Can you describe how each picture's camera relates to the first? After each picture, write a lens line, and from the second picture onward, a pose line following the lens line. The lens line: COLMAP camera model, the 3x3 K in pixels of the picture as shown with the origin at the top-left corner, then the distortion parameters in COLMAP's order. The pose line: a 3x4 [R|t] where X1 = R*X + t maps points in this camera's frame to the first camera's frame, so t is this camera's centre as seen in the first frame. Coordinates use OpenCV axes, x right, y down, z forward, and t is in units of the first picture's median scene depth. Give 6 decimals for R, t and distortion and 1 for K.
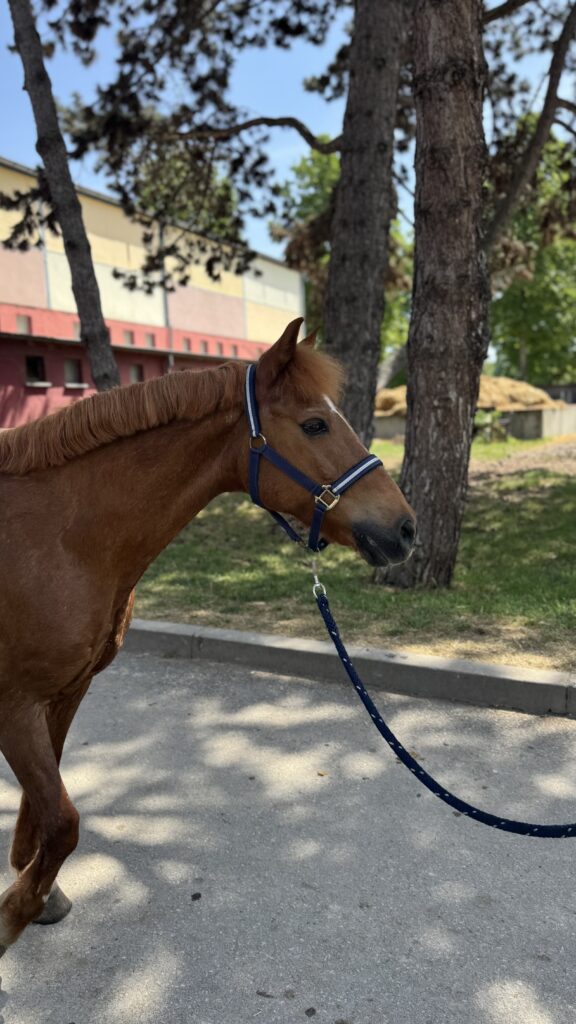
lens RADIAL K [[725.5, 0, 289.1], [0, 725.5, 516.9], [0, 0, 1]] dist [0.010809, -0.011719]
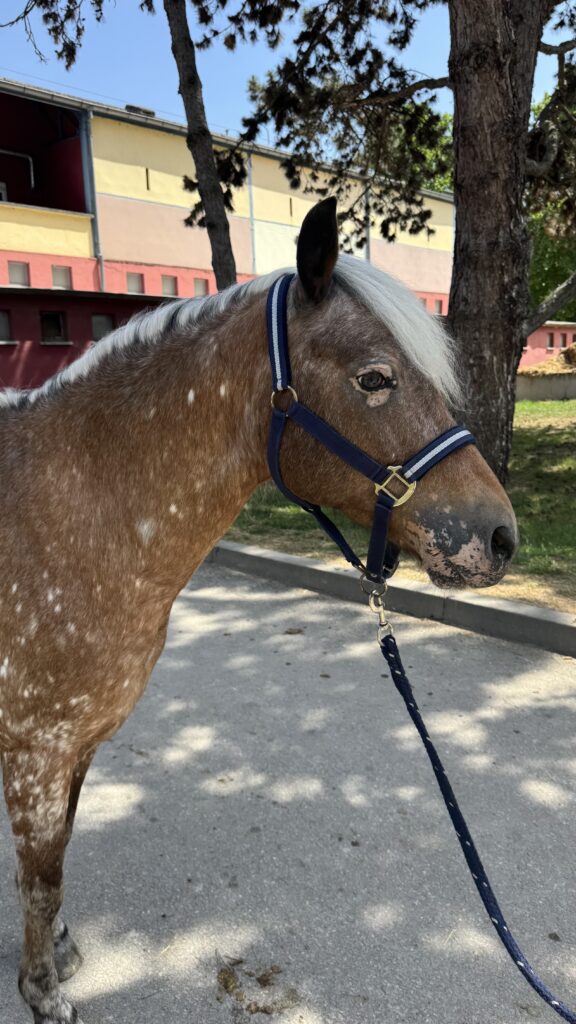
lens RADIAL K [[725.5, 0, 285.7], [0, 725.5, 508.8], [0, 0, 1]] dist [0.010809, -0.011719]
pose [[0.950853, 0.060104, -0.303752, 0.291126], [-0.046036, 0.997518, 0.053272, 0.019482], [0.306200, -0.036670, 0.951261, -0.136047]]
